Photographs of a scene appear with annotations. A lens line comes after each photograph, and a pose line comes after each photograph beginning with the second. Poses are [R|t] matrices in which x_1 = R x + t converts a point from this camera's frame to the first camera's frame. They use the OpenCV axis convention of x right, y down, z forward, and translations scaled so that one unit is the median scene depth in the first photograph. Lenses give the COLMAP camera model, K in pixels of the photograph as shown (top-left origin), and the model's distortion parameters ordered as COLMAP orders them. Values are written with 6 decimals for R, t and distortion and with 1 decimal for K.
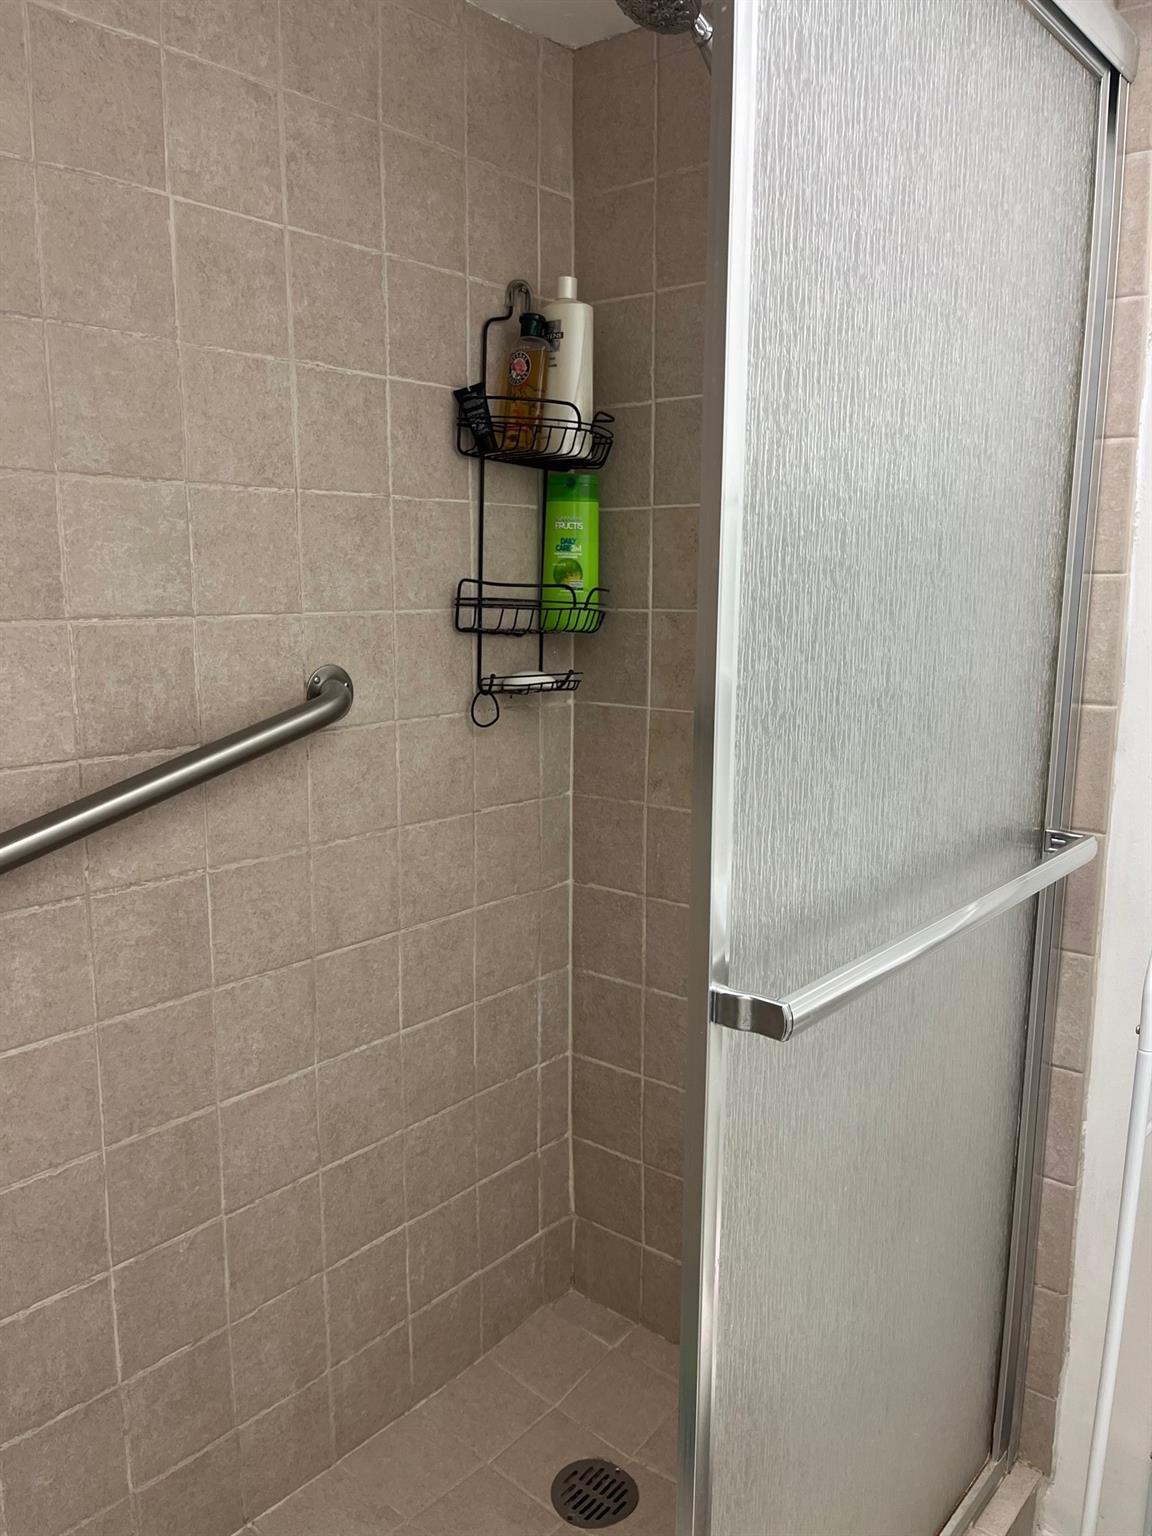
lens RADIAL K [[1166.6, 0, 566.7], [0, 1166.6, 770.0], [0, 0, 1]] dist [0.086739, -0.124030]
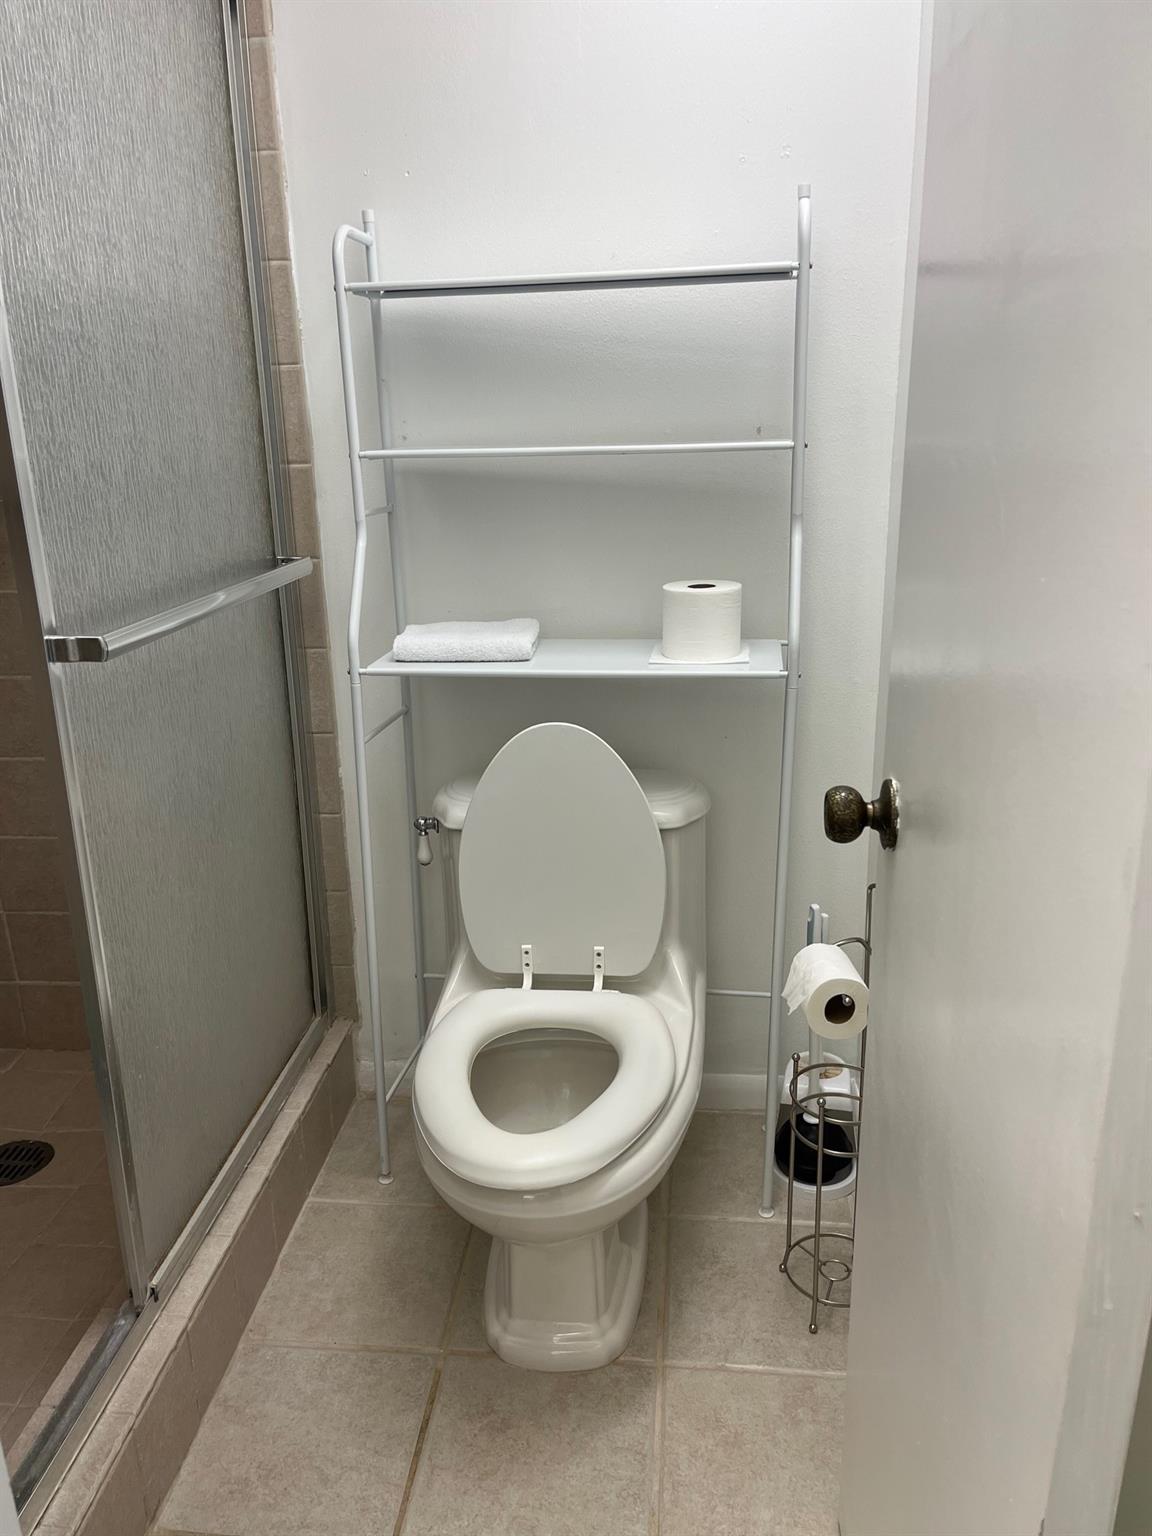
lens RADIAL K [[1166.6, 0, 566.7], [0, 1166.6, 770.0], [0, 0, 1]] dist [0.086739, -0.124030]
pose [[0.827634, -0.188261, 0.528753, -0.094236], [0.124271, 0.980152, 0.154464, 0.132178], [-0.547338, -0.062131, 0.834603, -0.373874]]
